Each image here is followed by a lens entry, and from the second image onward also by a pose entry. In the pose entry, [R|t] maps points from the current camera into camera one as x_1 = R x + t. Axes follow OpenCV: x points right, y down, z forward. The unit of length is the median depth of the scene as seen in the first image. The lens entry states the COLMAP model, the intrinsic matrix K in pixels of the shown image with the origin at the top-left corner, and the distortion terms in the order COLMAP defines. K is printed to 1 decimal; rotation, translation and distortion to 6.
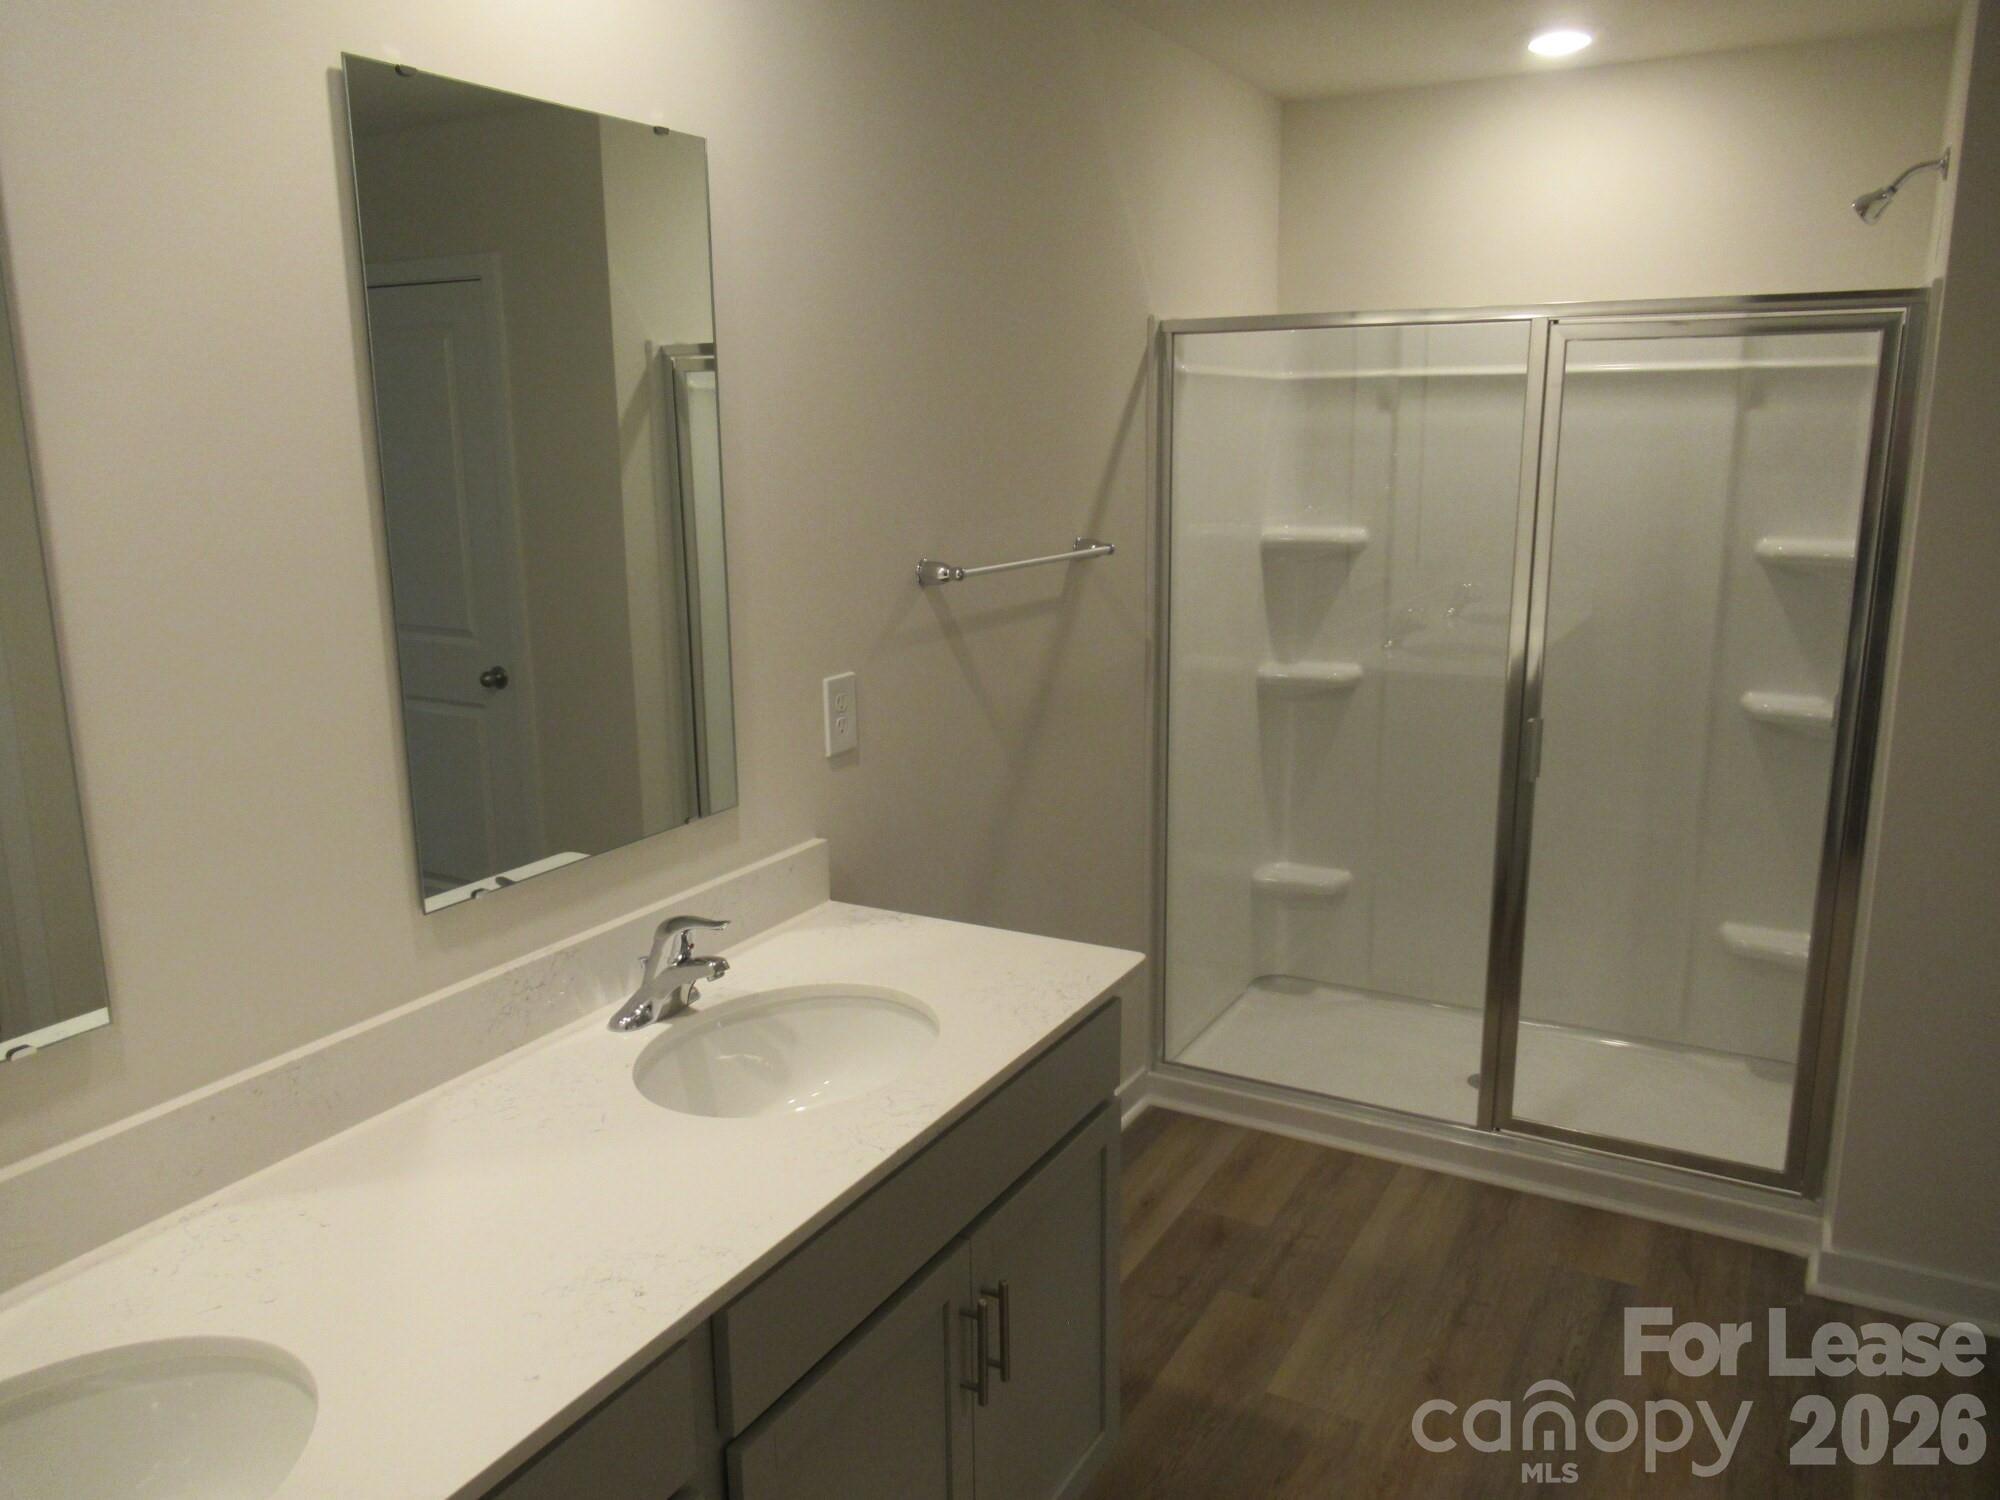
lens RADIAL K [[1500.1, 0, 983.9], [0, 1500.1, 755.9], [0, 0, 1]] dist [-0.003988, -0.003619]
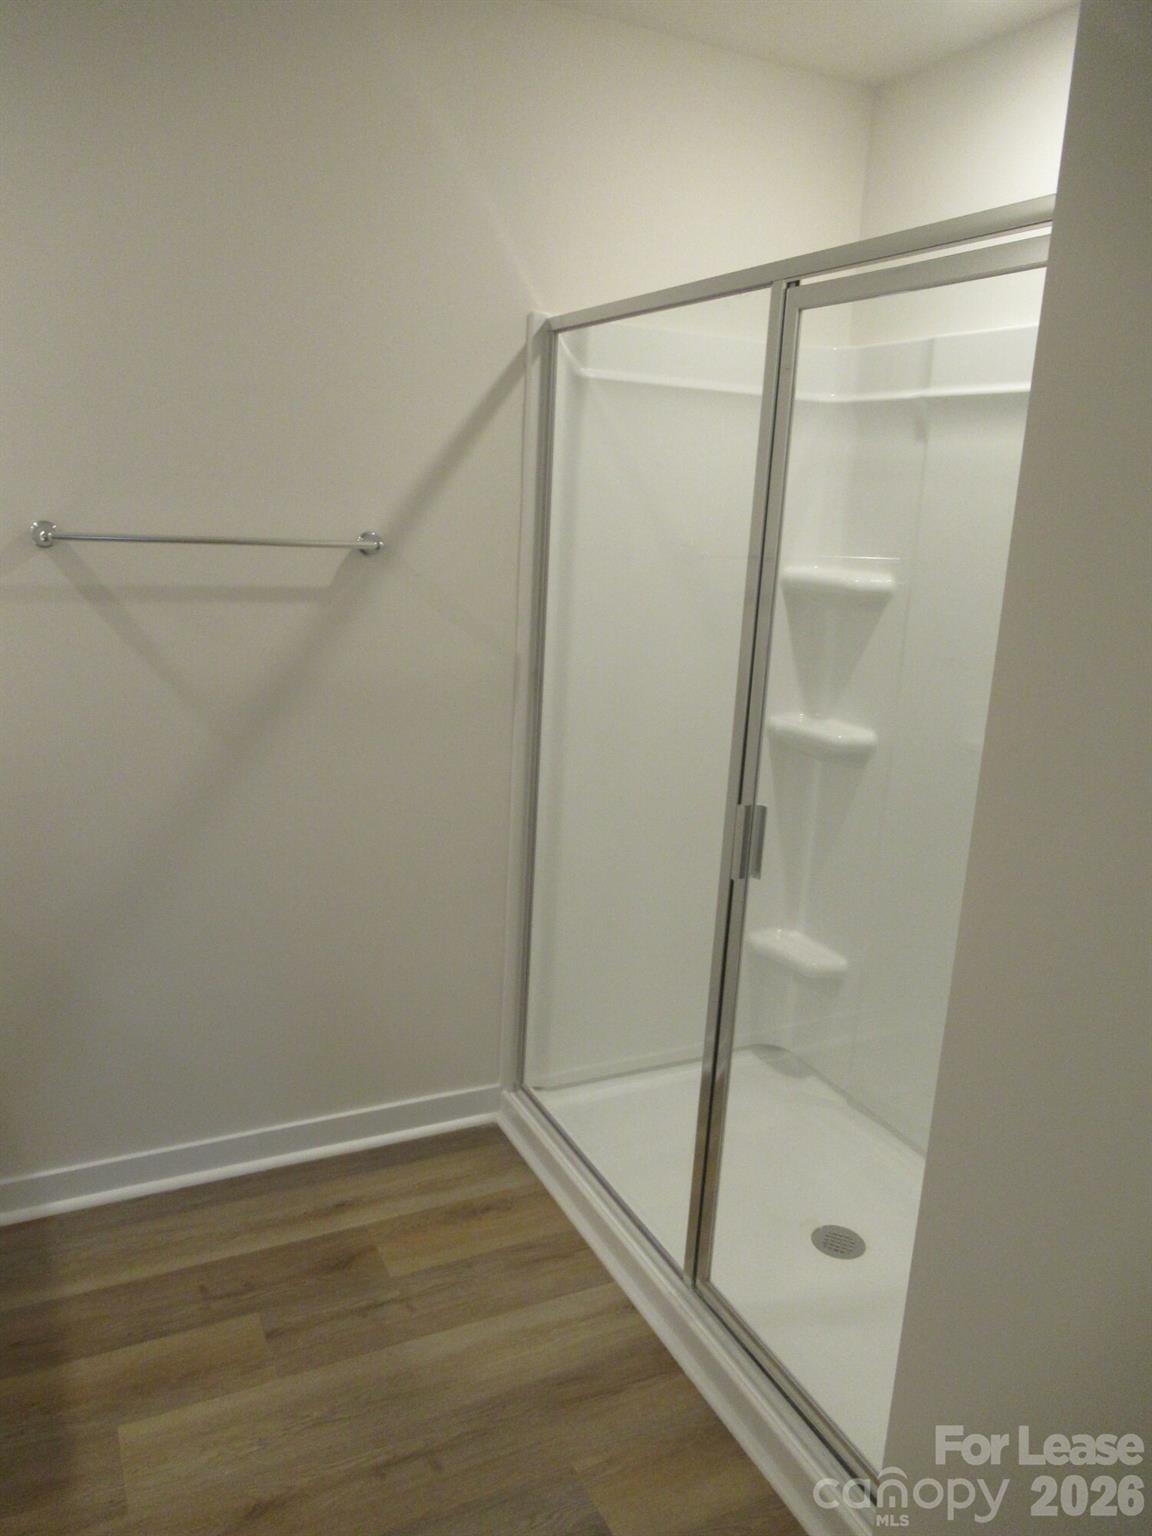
lens RADIAL K [[1152.0, 0, 577.7], [0, 1152.0, 760.8], [0, 0, 1]] dist [-0.003988, -0.003619]
pose [[0.825321, 0.181469, -0.534710, 0.576462], [-0.178250, 0.982261, 0.058230, -0.062940], [0.535791, 0.047254, 0.843027, 0.413266]]
